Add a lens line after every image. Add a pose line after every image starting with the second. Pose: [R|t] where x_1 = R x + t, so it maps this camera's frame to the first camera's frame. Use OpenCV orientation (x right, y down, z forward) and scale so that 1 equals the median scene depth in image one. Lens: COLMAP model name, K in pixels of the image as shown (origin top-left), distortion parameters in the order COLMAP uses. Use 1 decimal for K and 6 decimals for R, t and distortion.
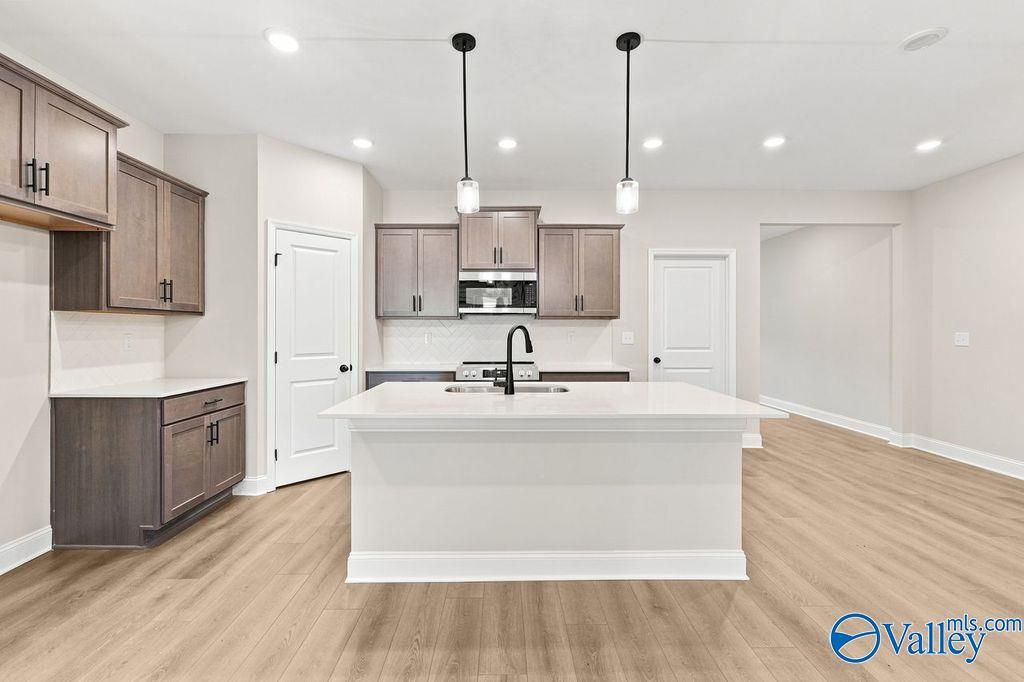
lens RADIAL K [[440.1, 0, 497.8], [0, 440.1, 333.5], [0, 0, 1]] dist [0.000048, 0.000012]
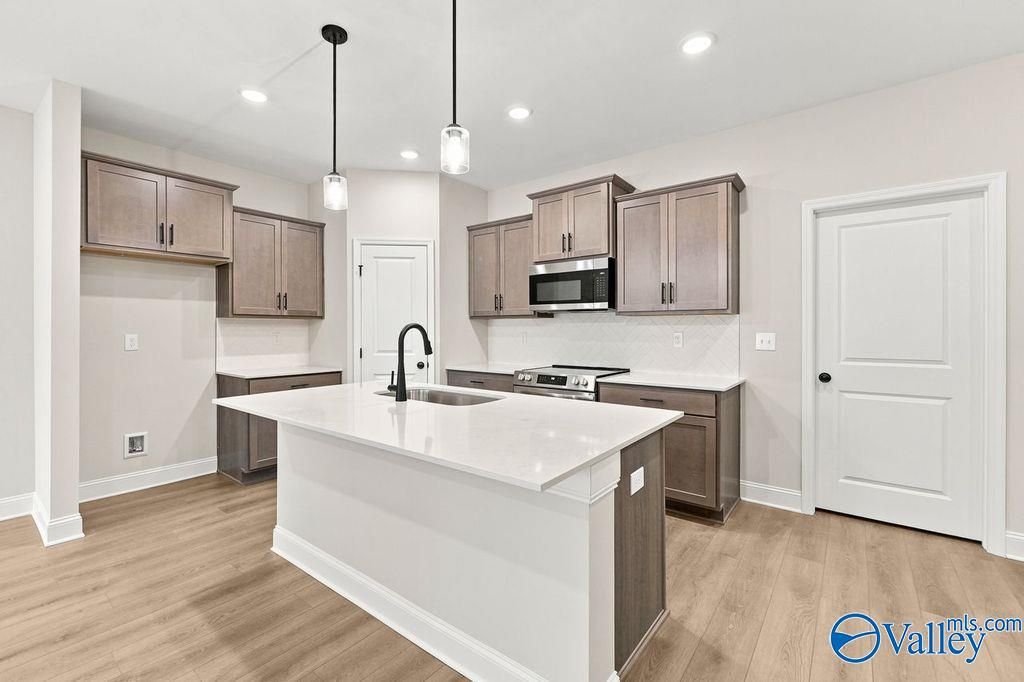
lens RADIAL K [[442.4, 0, 493.7], [0, 442.4, 329.3], [0, 0, 1]] dist [0.000595, 0.000218]
pose [[0.776404, -0.002428, -0.630231, 0.563539], [-0.004173, 0.999951, -0.008993, -0.000142], [0.630222, 0.009612, 0.776356, 0.315657]]
